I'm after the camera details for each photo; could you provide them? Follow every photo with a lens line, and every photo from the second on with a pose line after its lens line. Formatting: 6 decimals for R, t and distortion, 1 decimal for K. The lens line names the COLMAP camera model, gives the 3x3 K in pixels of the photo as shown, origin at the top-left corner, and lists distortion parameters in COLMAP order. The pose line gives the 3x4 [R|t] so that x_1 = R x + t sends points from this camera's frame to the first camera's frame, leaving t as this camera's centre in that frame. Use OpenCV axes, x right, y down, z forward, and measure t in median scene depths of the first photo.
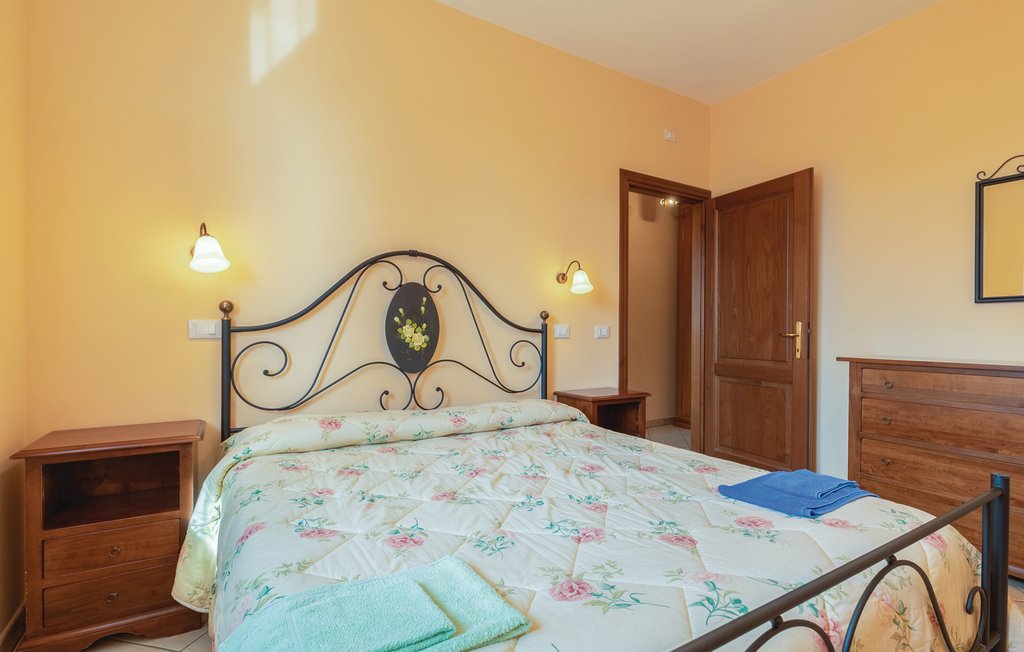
lens RADIAL K [[466.9, 0, 513.0], [0, 466.9, 331.3], [0, 0, 1]] dist [0.003539, -0.000866]
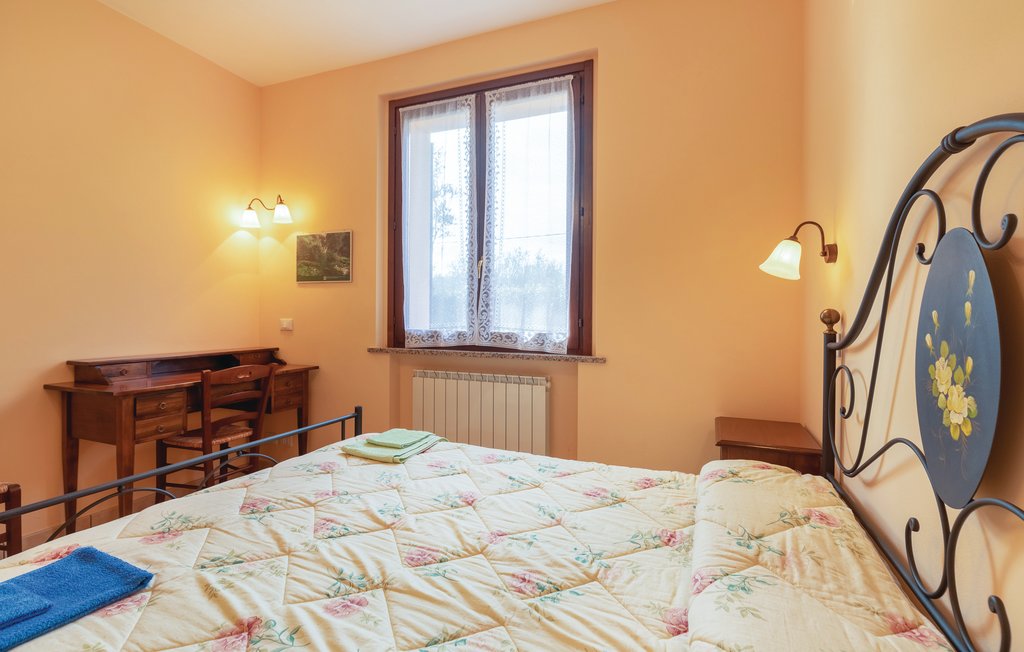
lens RADIAL K [[466.9, 0, 504.3], [0, 466.9, 318.6], [0, 0, 1]] dist [0.003539, -0.000866]
pose [[-0.821153, -0.003643, -0.570697, 0.234836], [-0.011444, 0.999884, 0.010084, -0.041764], [0.570594, 0.014812, -0.821099, 1.096478]]
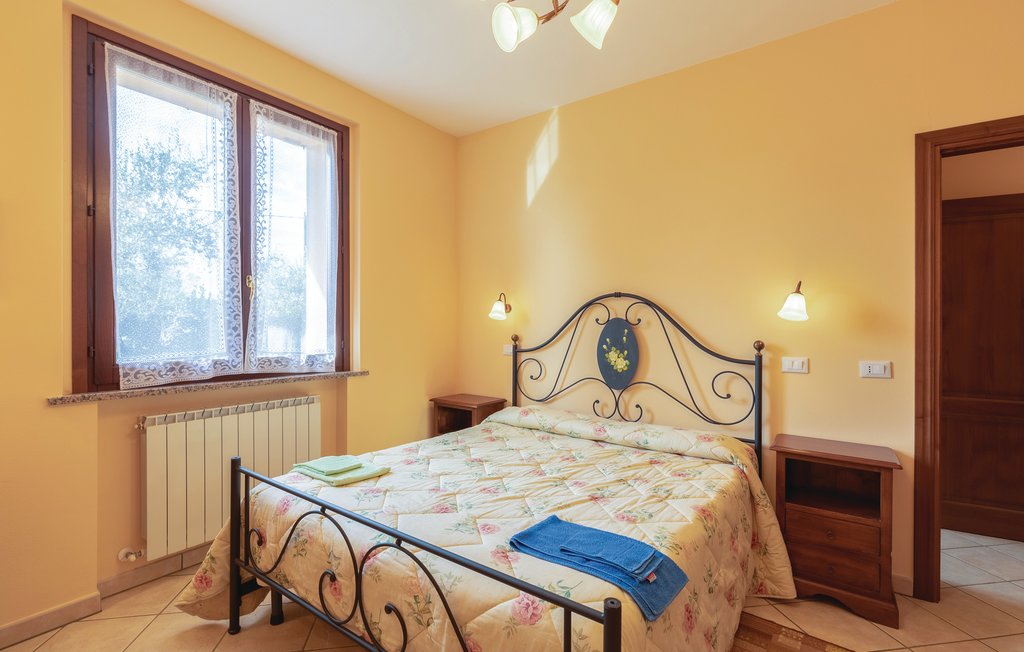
lens RADIAL K [[466.9, 0, 533.4], [0, 466.9, 327.0], [0, 0, 1]] dist [0.003539, -0.000866]
pose [[0.406599, 0.003182, -0.913601, 0.851916], [-0.013648, 0.999903, -0.002592, -0.073966], [0.913505, 0.013523, 0.406603, 0.280834]]
